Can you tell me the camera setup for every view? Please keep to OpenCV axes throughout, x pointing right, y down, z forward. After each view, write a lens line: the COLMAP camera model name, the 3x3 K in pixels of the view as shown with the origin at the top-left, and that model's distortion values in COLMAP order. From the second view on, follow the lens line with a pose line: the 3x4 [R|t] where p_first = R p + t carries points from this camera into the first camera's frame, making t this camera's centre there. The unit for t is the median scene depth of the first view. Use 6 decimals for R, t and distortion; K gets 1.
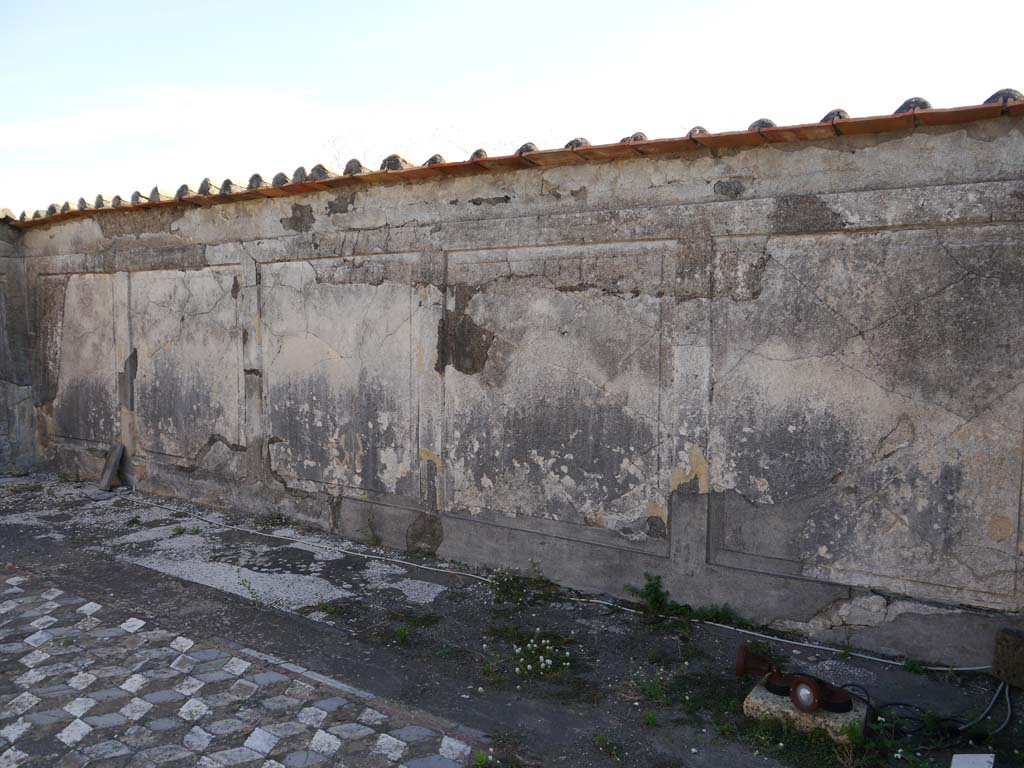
lens RADIAL K [[846.2, 0, 514.4], [0, 846.2, 382.1], [0, 0, 1]] dist [-0.045720, 0.031488]
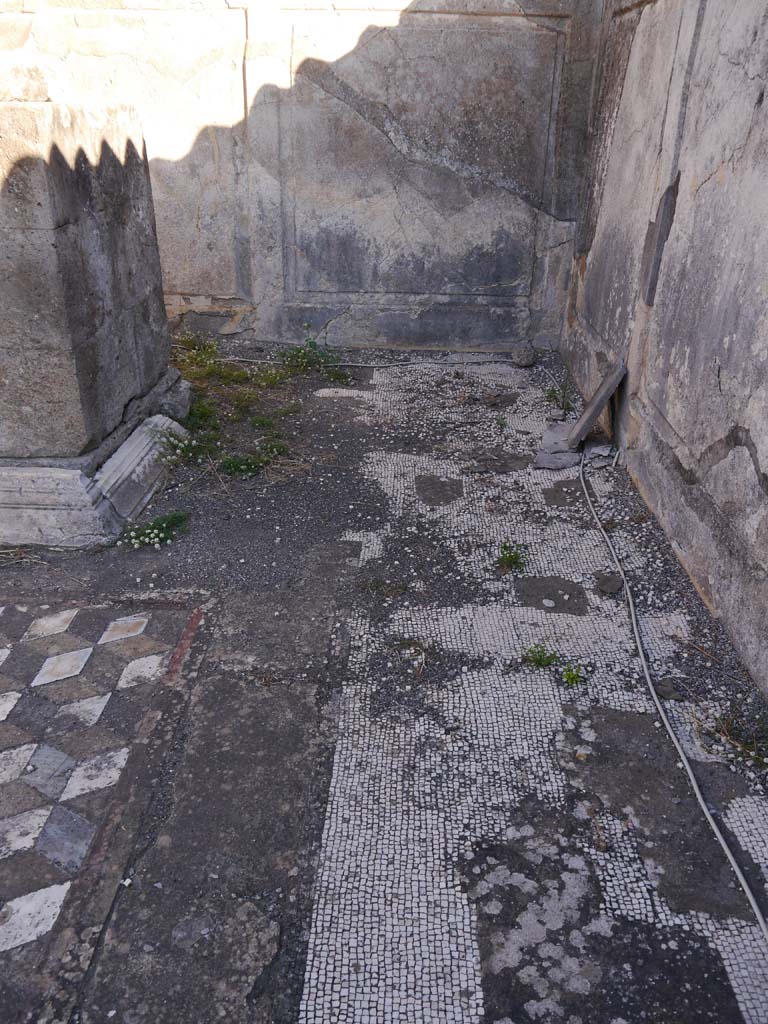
lens RADIAL K [[846.2, 0, 375.6], [0, 846.2, 513.9], [0, 0, 1]] dist [-0.045720, 0.031488]
pose [[0.544064, 0.379979, -0.748071, -0.178945], [-0.092045, 0.913224, 0.396925, -0.048397], [0.833979, -0.147097, 0.531828, 0.808100]]
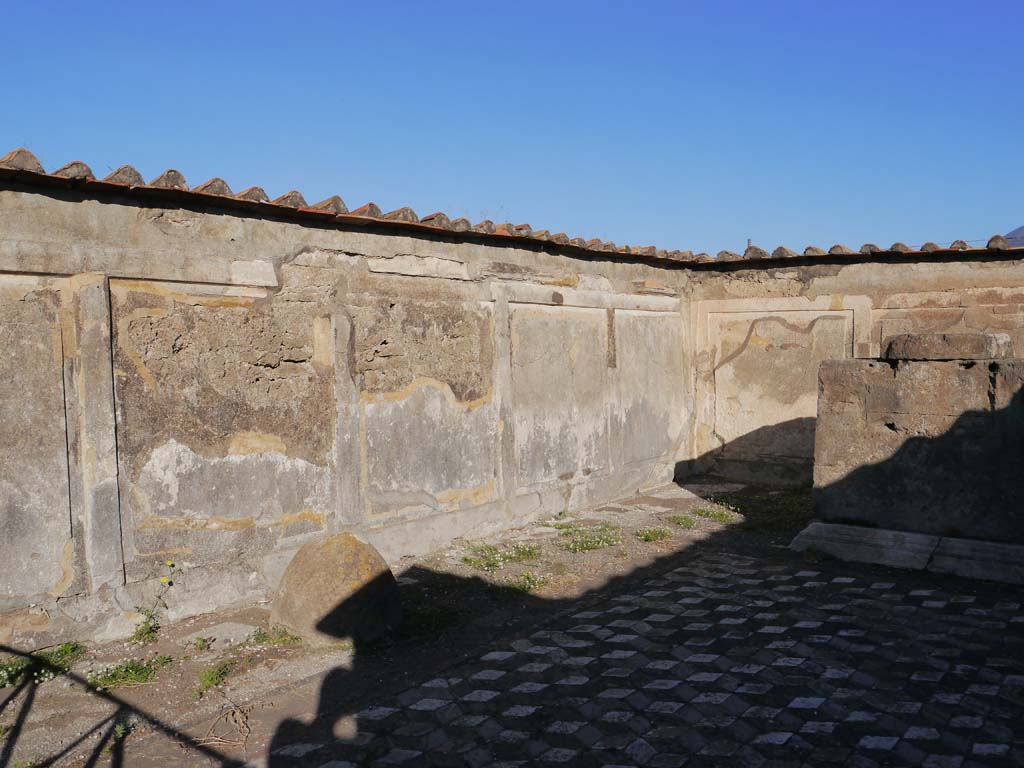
lens RADIAL K [[846.2, 0, 512.8], [0, 846.2, 381.5], [0, 0, 1]] dist [-0.045720, 0.031488]
pose [[-0.059192, 0.053139, -0.996831, 0.319727], [-0.083942, 0.994780, 0.058014, -0.035611], [0.994711, 0.087110, -0.054422, 0.331462]]
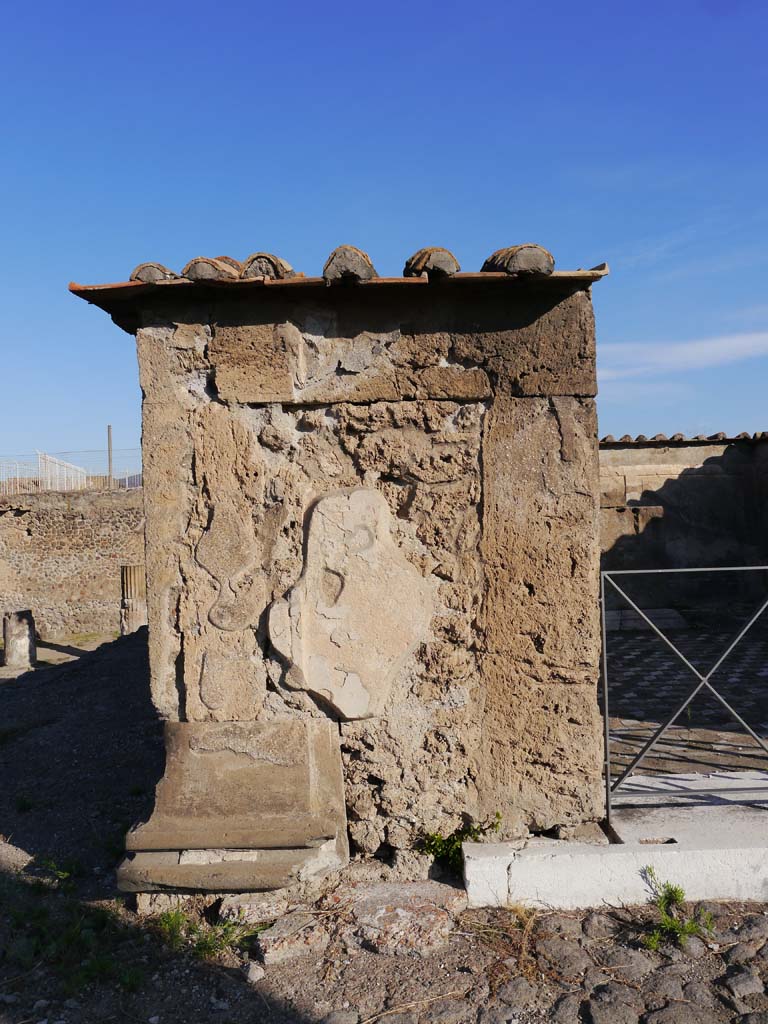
lens RADIAL K [[846.2, 0, 383.0], [0, 846.2, 511.9], [0, 0, 1]] dist [-0.045720, 0.031488]
pose [[0.579804, -0.018285, -0.814551, 0.433186], [-0.047922, 0.997252, -0.056498, 0.097788], [0.813346, 0.071793, 0.577334, -0.700995]]
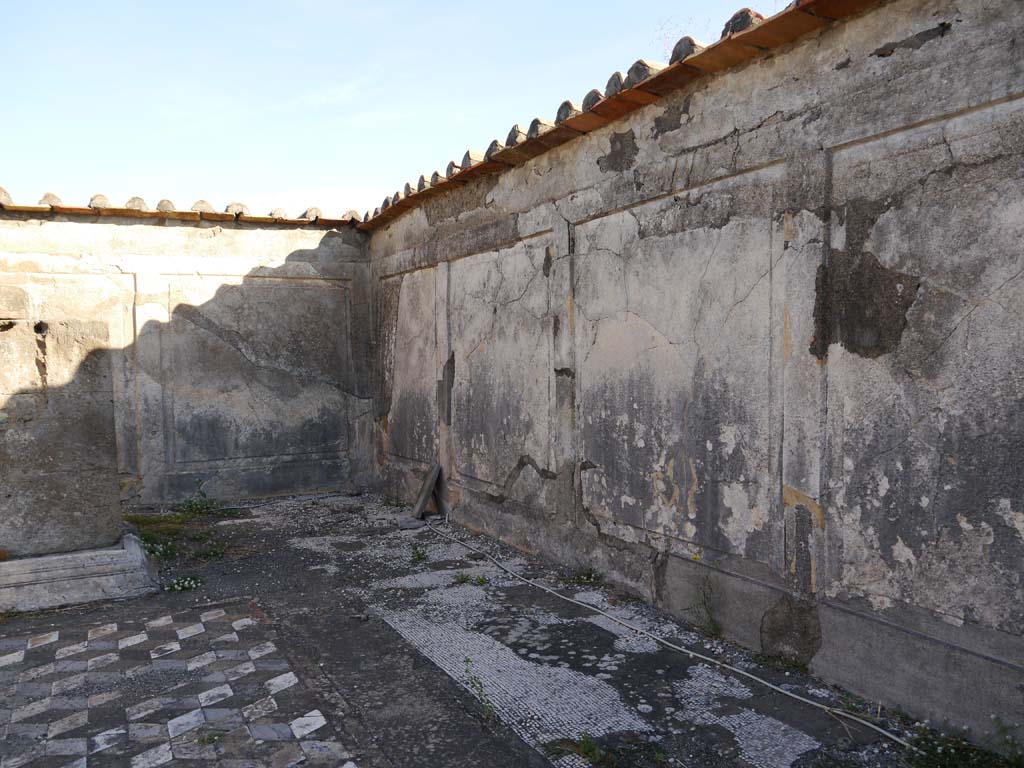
lens RADIAL K [[846.2, 0, 511.5], [0, 846.2, 381.0], [0, 0, 1]] dist [-0.045720, 0.031488]
pose [[0.883733, 0.000989, -0.467991, -0.003134], [-0.025176, 0.998650, -0.045431, 0.036514], [0.467314, 0.051931, 0.882565, 0.379936]]
